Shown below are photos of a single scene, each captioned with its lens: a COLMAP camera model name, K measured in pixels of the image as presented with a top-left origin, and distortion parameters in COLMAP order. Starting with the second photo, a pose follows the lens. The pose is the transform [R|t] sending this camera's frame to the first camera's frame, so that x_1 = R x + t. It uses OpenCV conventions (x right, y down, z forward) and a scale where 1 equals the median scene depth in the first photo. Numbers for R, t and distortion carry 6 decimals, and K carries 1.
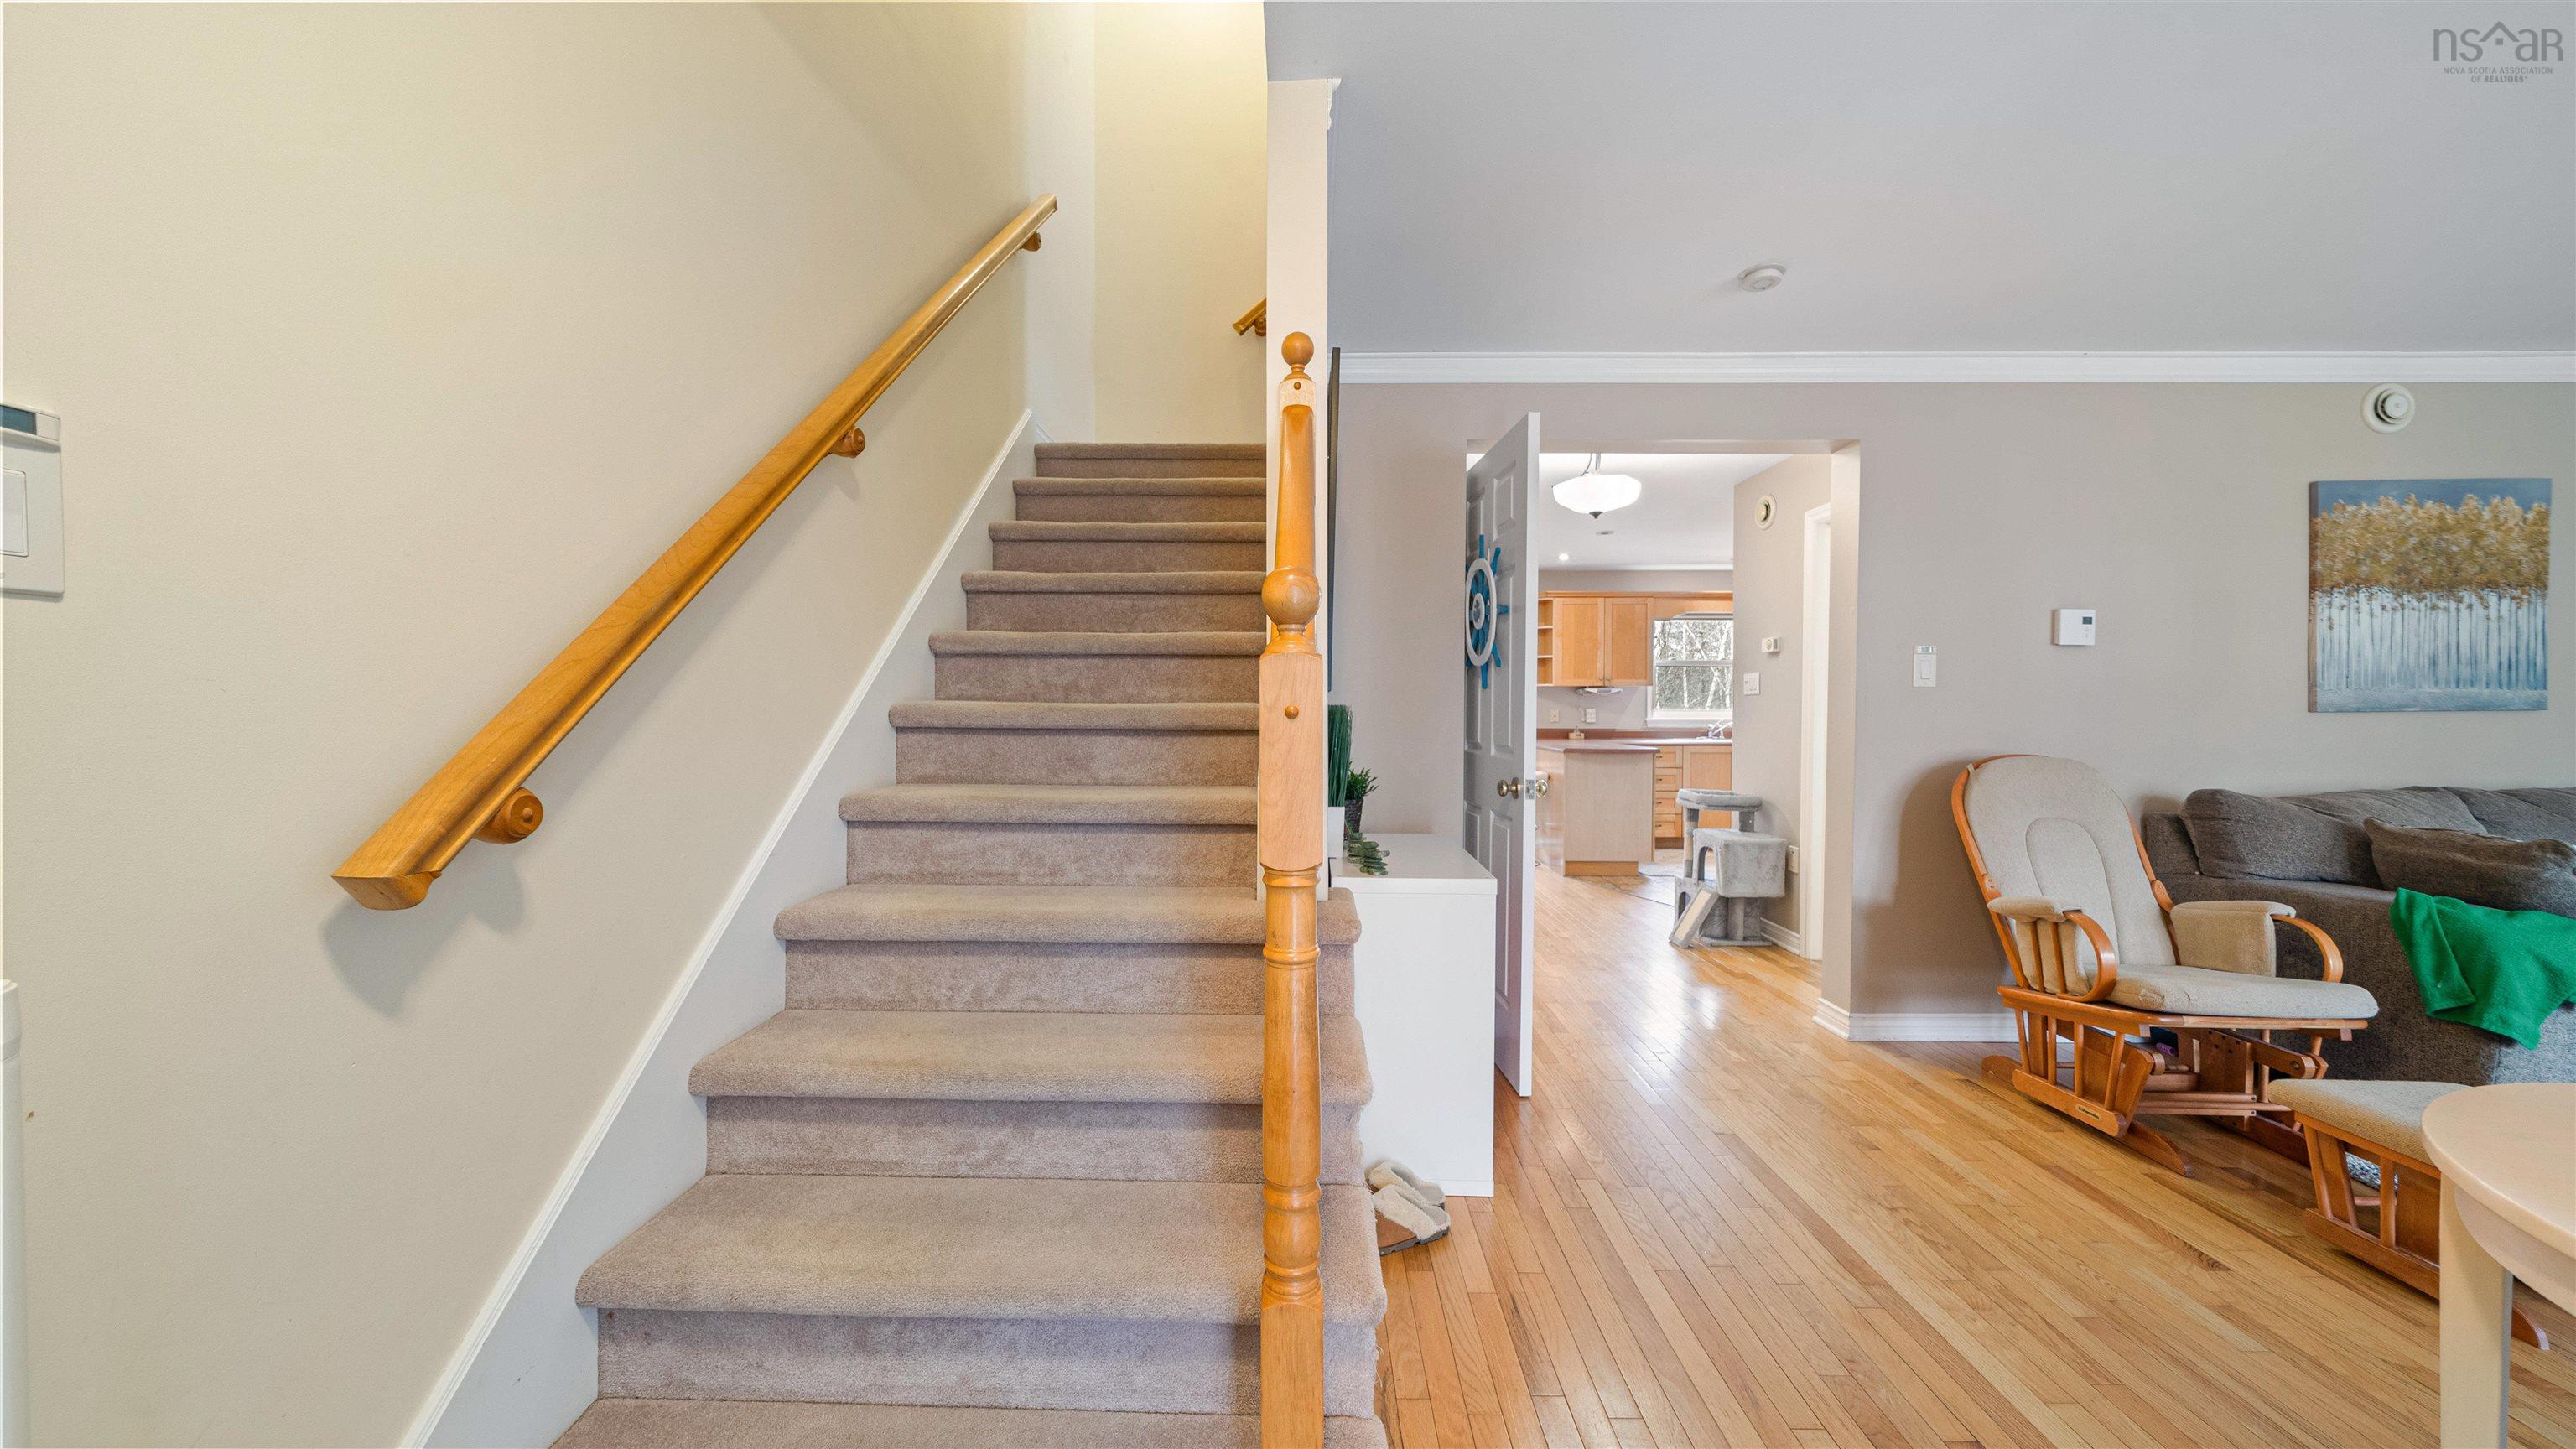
lens RADIAL K [[894.7, 0, 1287.6], [0, 894.7, 721.1], [0, 0, 1]] dist [-0.002712, 0.000137]
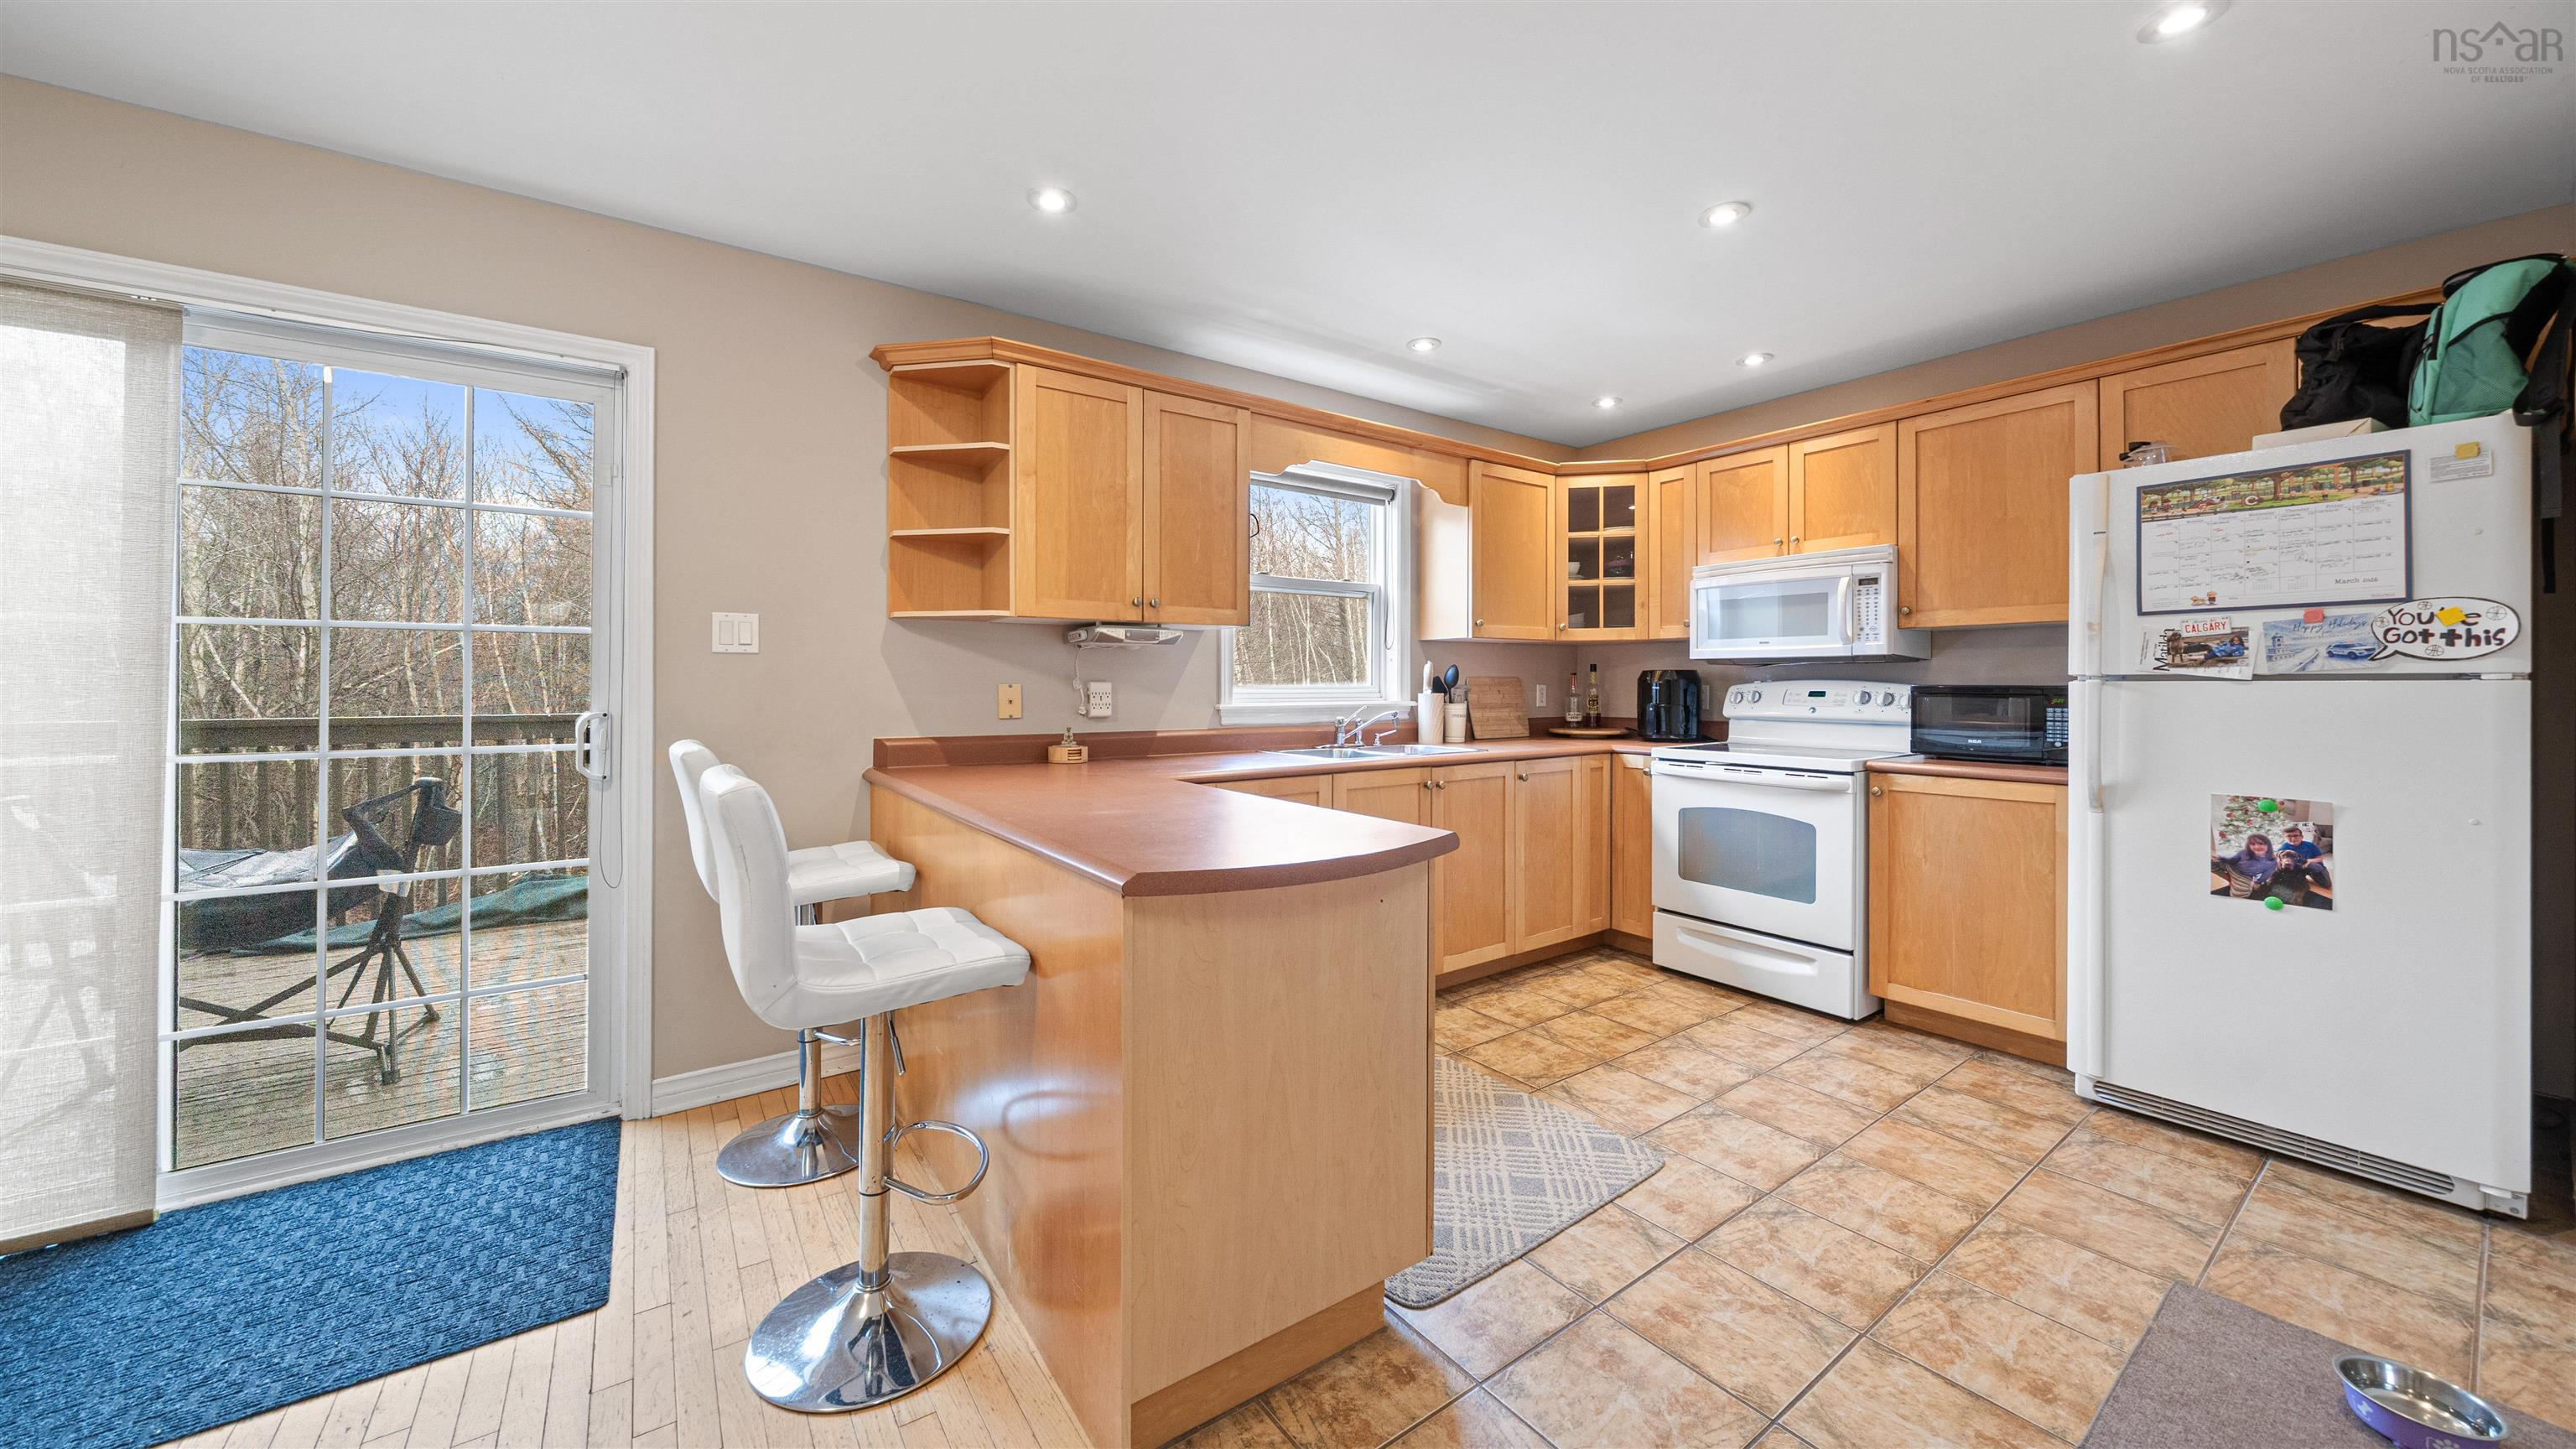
lens RADIAL K [[894.7, 0, 1274.3], [0, 894.7, 689.6], [0, 0, 1]] dist [-0.002712, 0.000137]
pose [[0.804544, 0.000684, 0.593892, 0.168658], [0.008532, 0.999883, -0.012710, -0.005227], [-0.593831, 0.015293, 0.804444, 0.645914]]
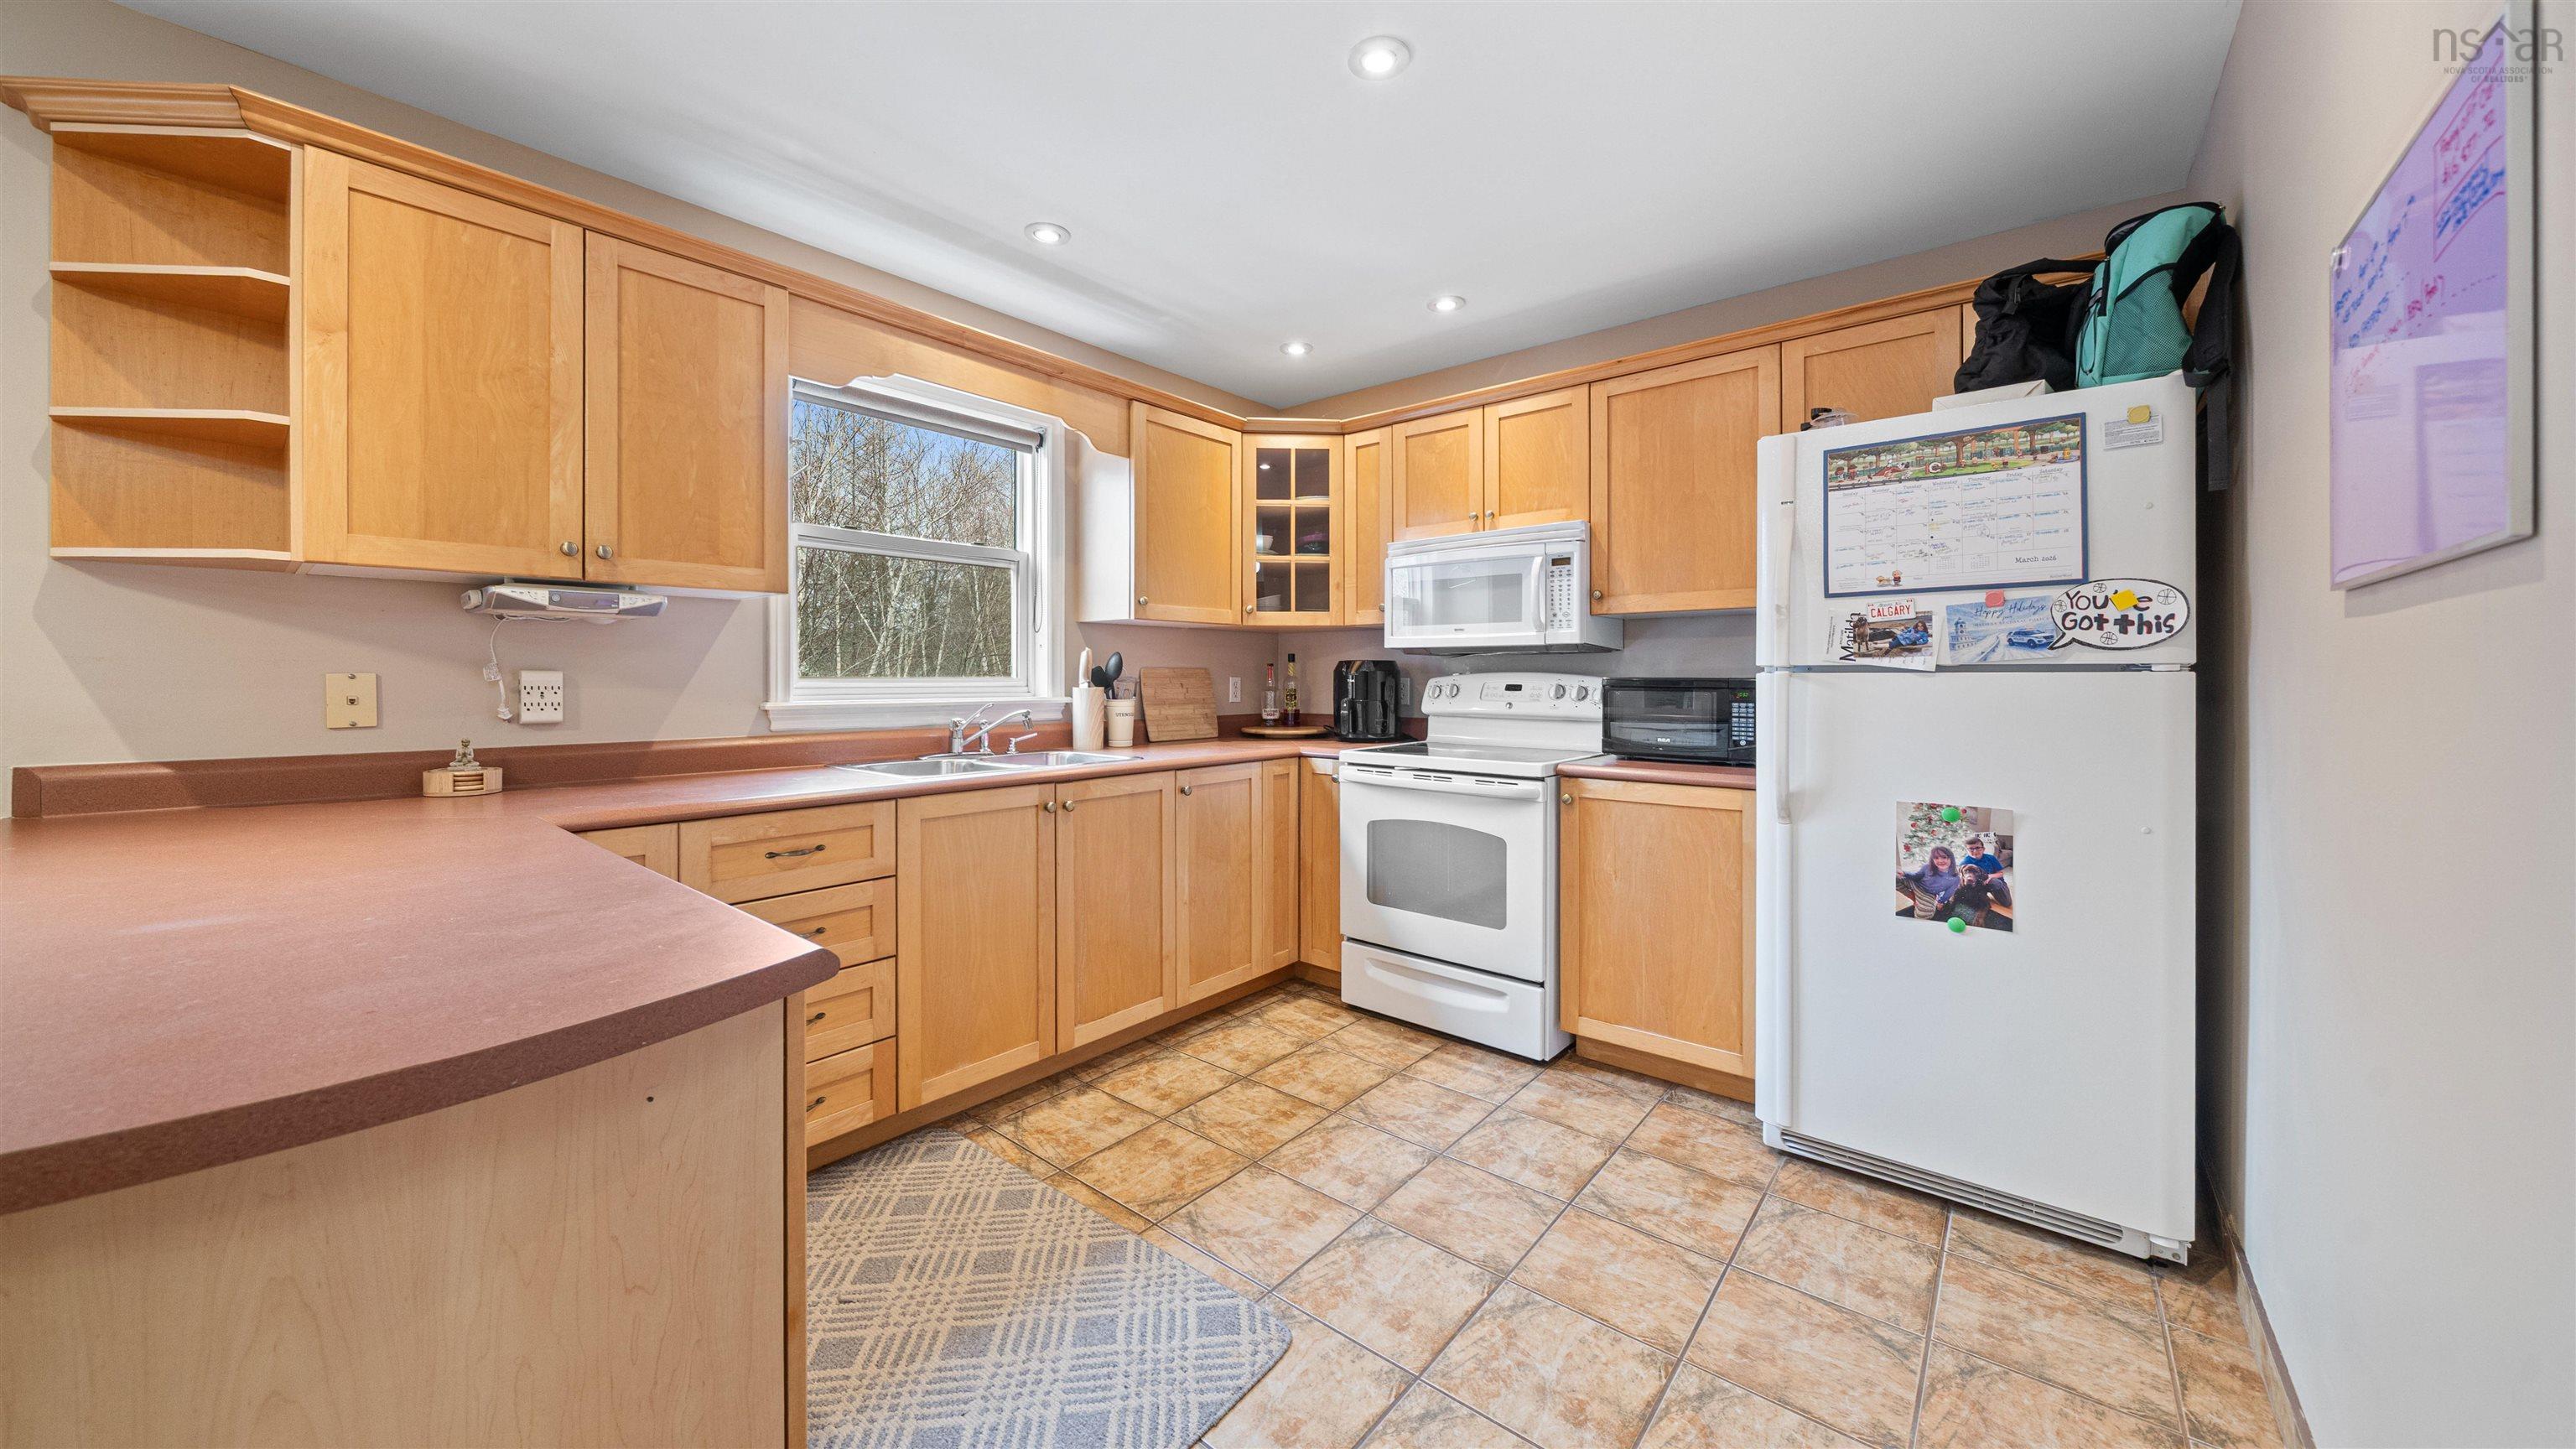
lens RADIAL K [[894.7, 0, 1271.0], [0, 894.7, 681.6], [0, 0, 1]] dist [-0.002712, 0.000137]
pose [[0.633001, 0.002356, 0.774147, 0.274613], [0.011082, 0.999865, -0.012105, -0.005428], [-0.774072, 0.016242, 0.632890, 0.674760]]
